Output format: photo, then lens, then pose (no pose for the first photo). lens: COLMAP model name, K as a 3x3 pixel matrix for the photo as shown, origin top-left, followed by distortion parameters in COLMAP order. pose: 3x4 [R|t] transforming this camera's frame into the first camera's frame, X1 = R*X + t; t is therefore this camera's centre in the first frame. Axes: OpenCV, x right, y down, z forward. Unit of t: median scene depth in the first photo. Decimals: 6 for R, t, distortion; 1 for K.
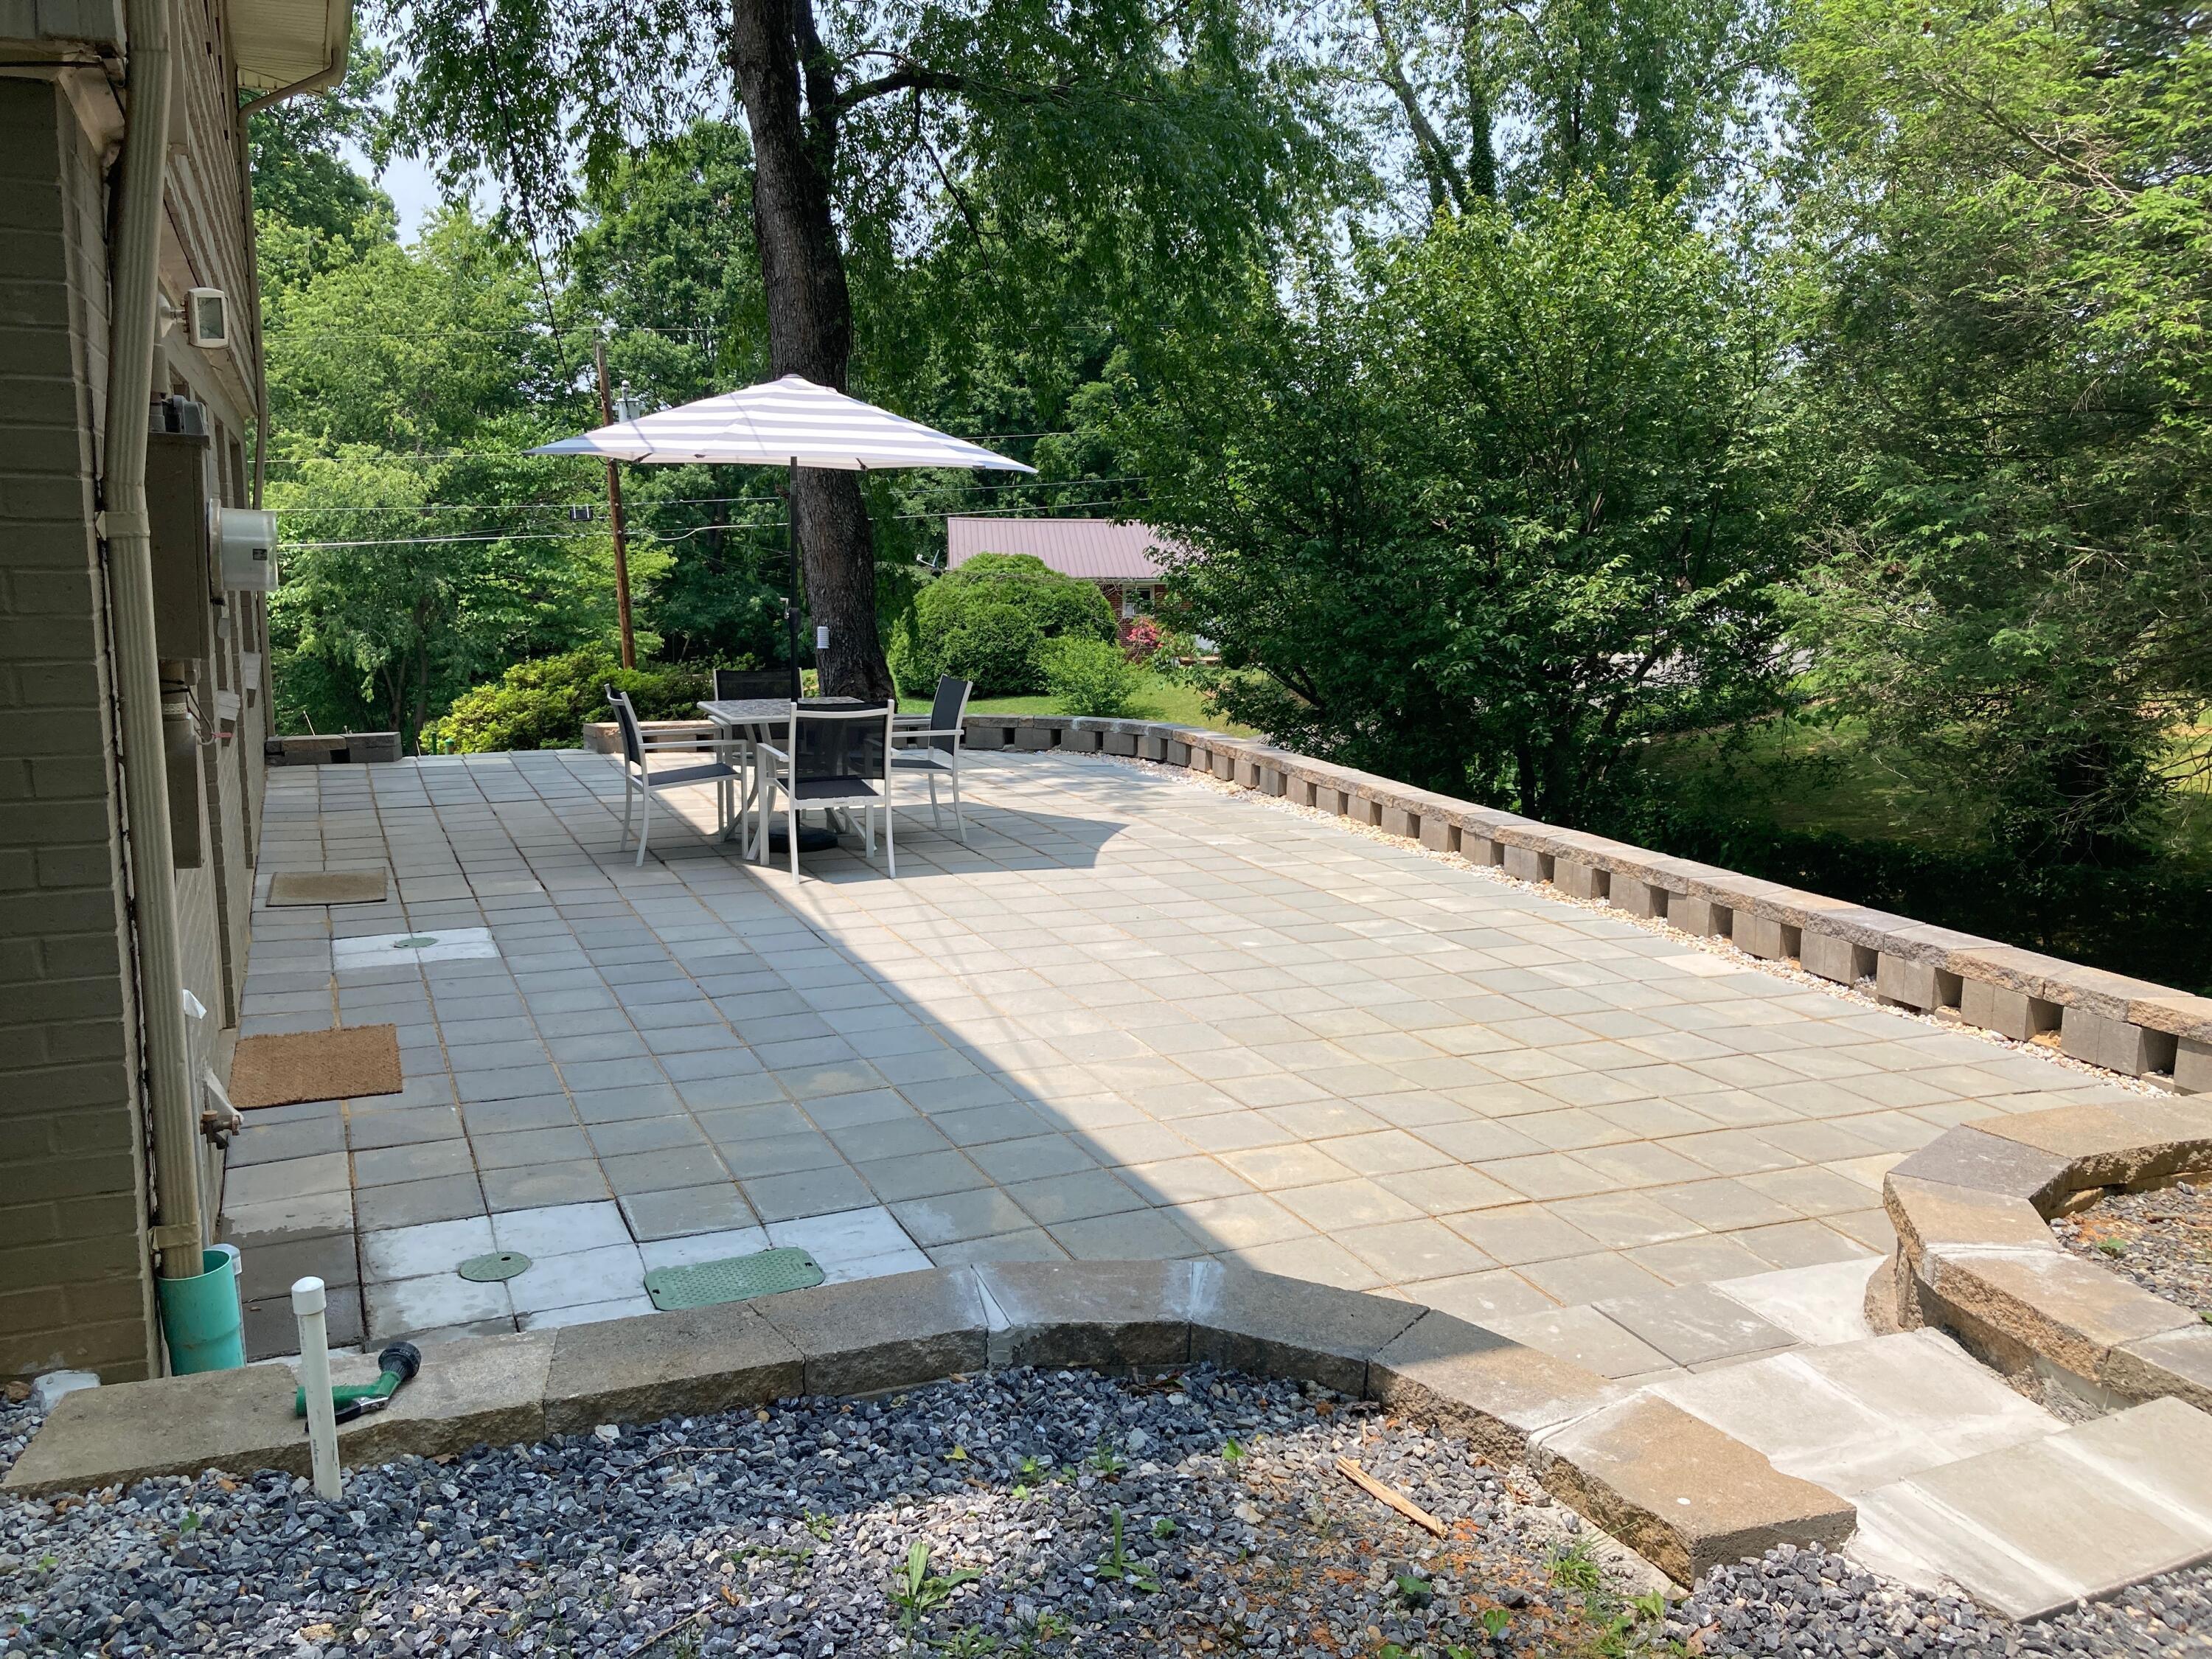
lens RADIAL K [[1790.8, 0, 1107.7], [0, 1790.8, 823.7], [0, 0, 1]] dist [0.100828, -0.286662]
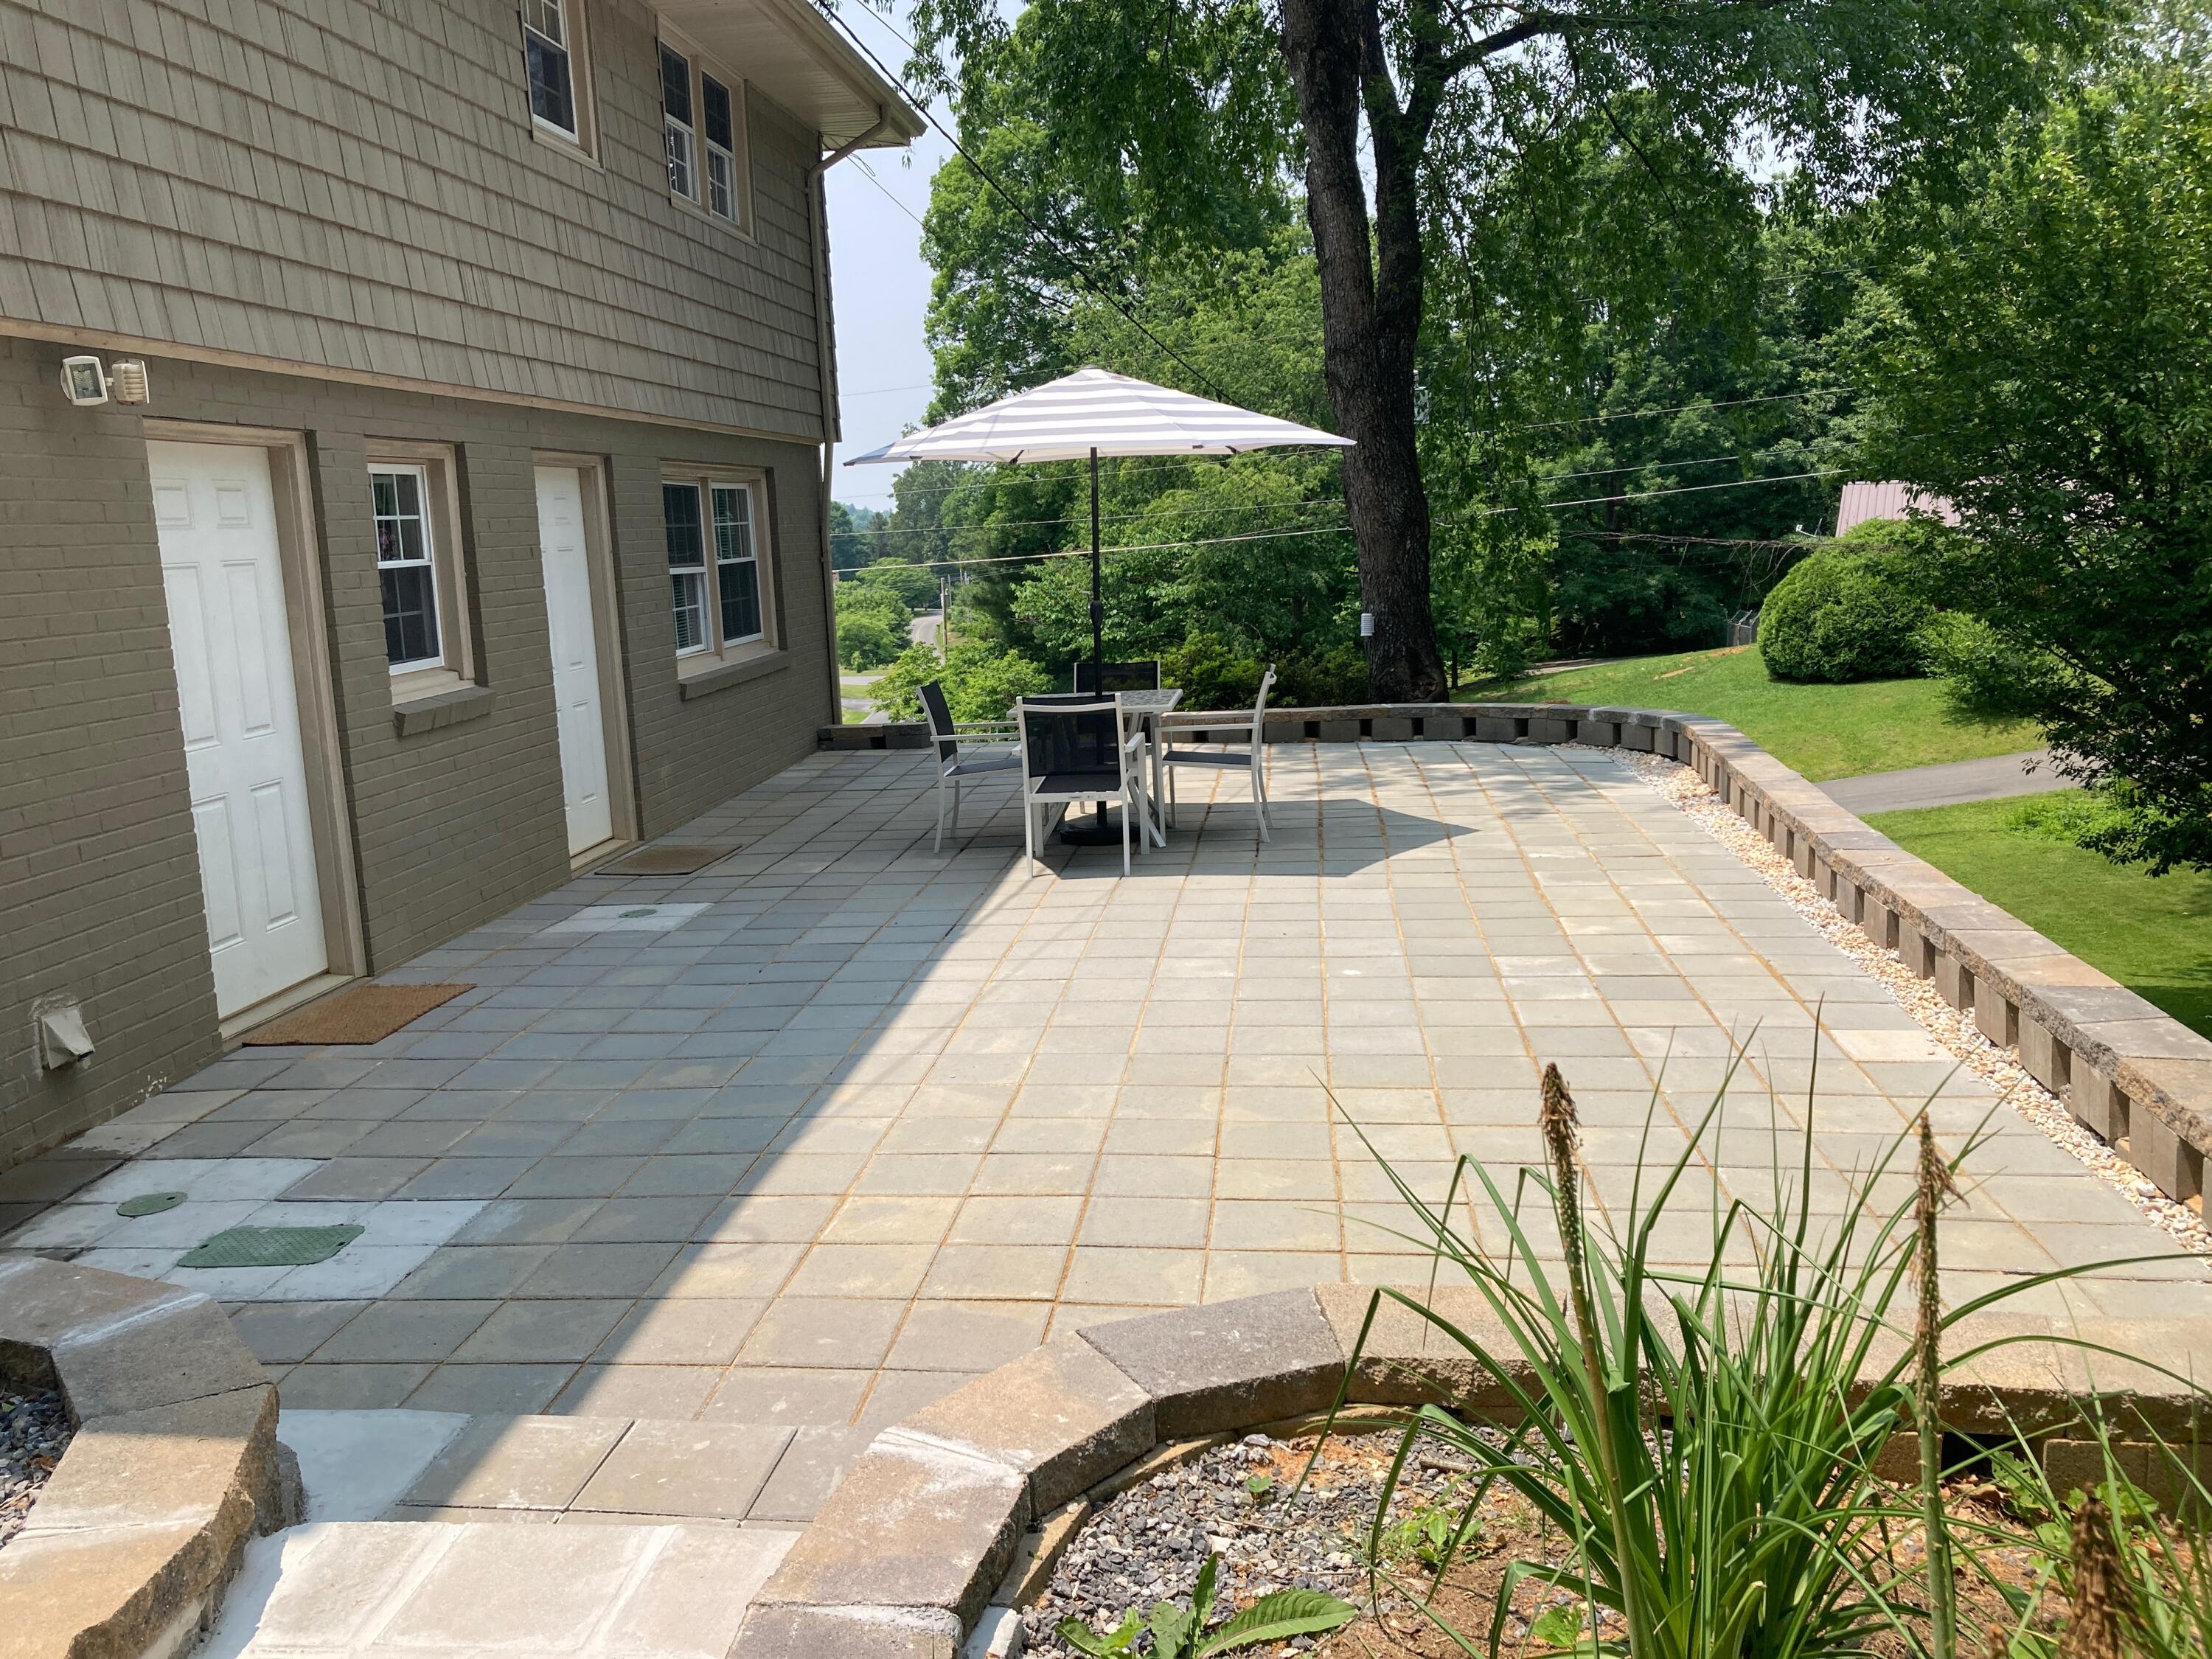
lens RADIAL K [[1790.8, 0, 1107.7], [0, 1790.8, 823.7], [0, 0, 1]] dist [0.100828, -0.286662]
pose [[0.861421, 0.034903, -0.506691, 0.199735], [-0.030403, 0.999391, 0.017155, -0.008102], [0.506981, 0.000627, 0.861957, 0.087621]]
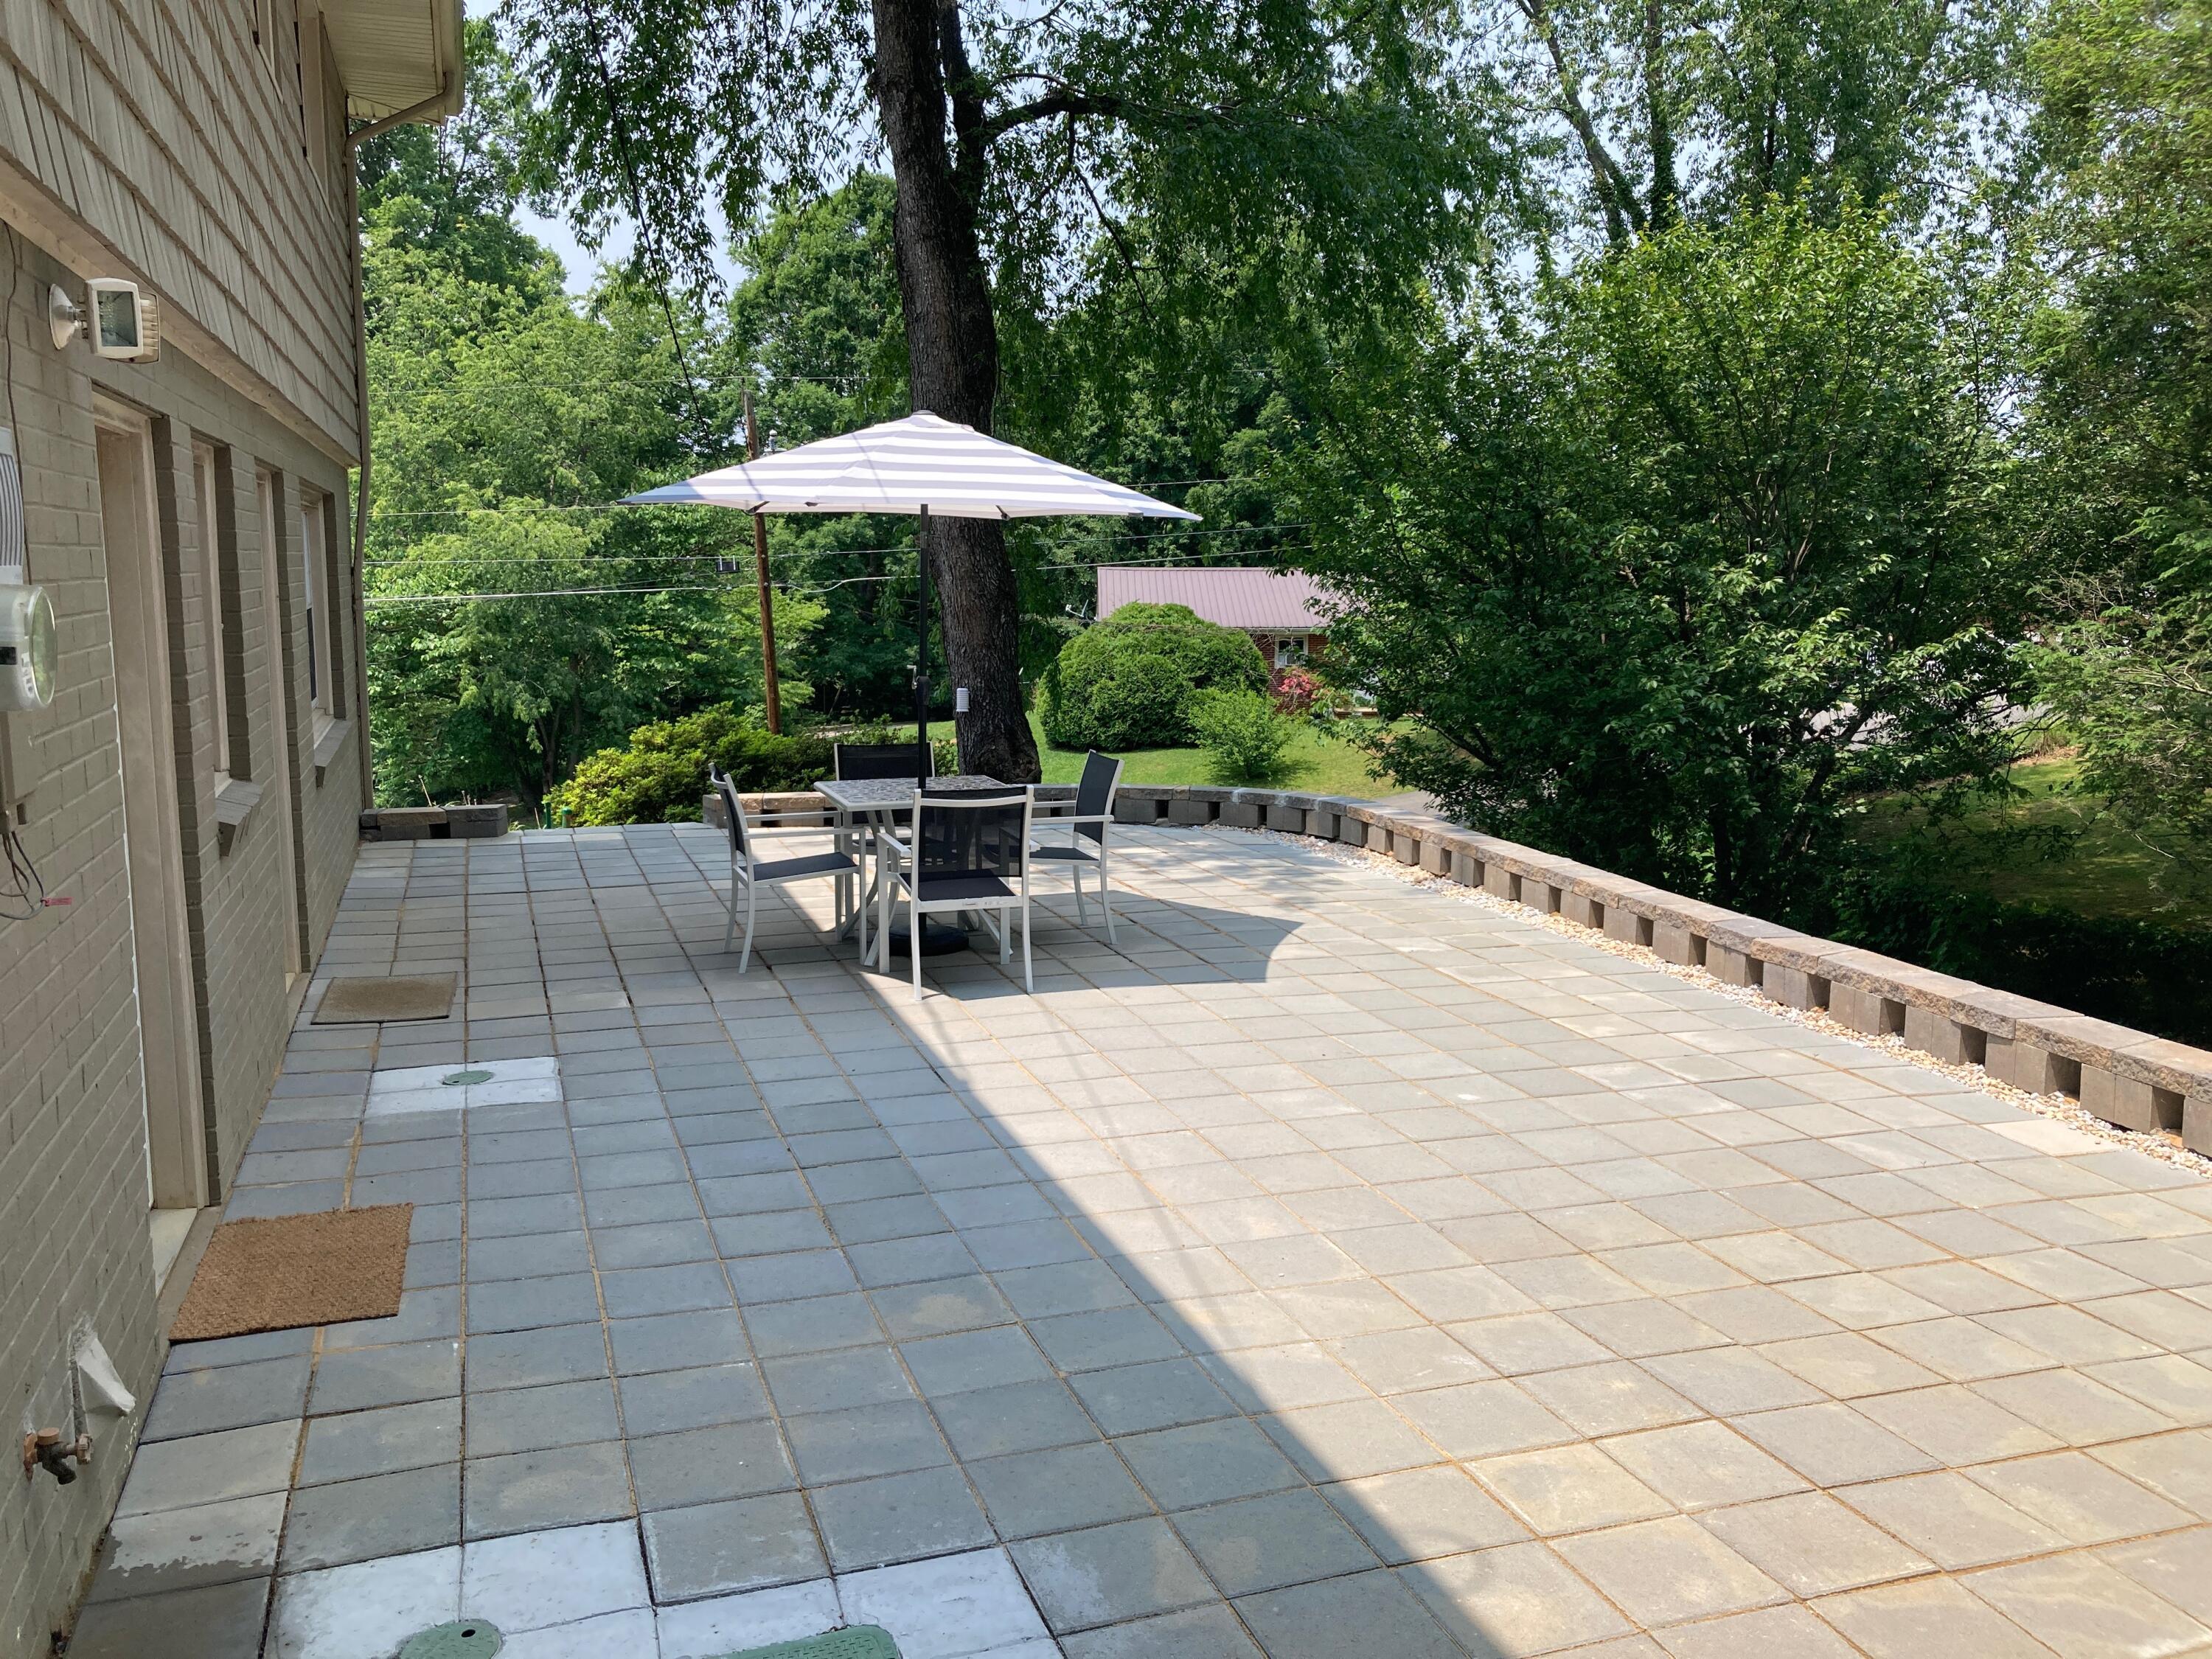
lens RADIAL K [[1793.0, 0, 1106.0], [0, 1793.0, 829.5], [0, 0, 1]] dist [0.029245, -0.050229]
pose [[0.996590, 0.008690, -0.082054, -0.008272], [-0.010533, 0.999701, -0.022065, -0.016165], [0.081838, 0.022854, 0.996384, 0.085114]]
